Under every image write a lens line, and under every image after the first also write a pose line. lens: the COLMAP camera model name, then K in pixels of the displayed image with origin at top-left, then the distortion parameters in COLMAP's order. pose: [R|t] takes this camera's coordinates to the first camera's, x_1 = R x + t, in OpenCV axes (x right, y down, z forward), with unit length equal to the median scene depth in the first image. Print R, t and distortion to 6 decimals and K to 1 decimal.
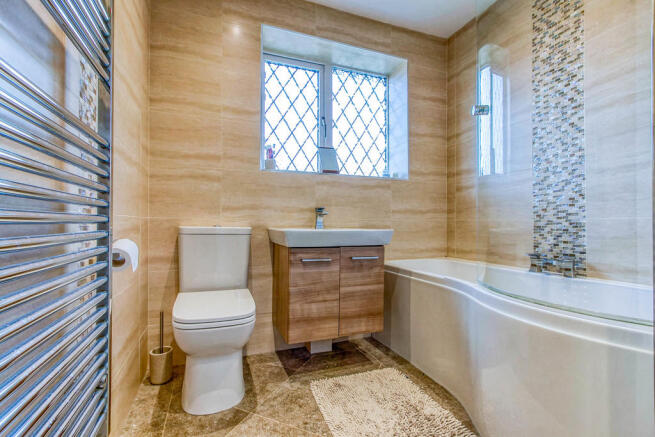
lens RADIAL K [[300.0, 0, 326.3], [0, 300.0, 218.8], [0, 0, 1]] dist [-0.003870, -0.000057]
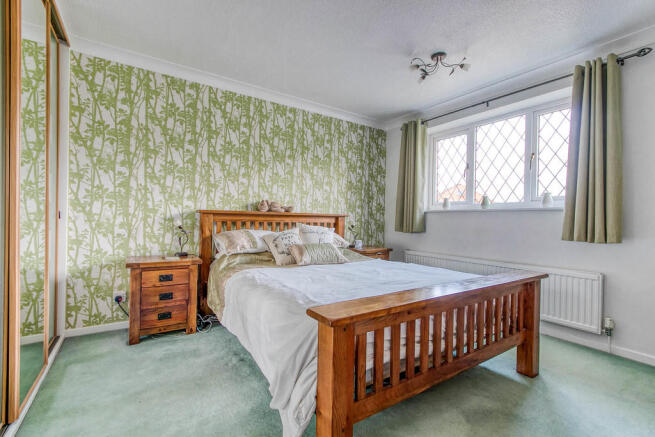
lens RADIAL K [[300.0, 0, 328.0], [0, 300.0, 220.1], [0, 0, 1]] dist [-0.003870, -0.000057]
pose [[0.214054, -0.001050, -0.976821, 1.278435], [0.004047, 0.999992, -0.000188, -0.063864], [0.976813, -0.003913, 0.214057, 0.011608]]
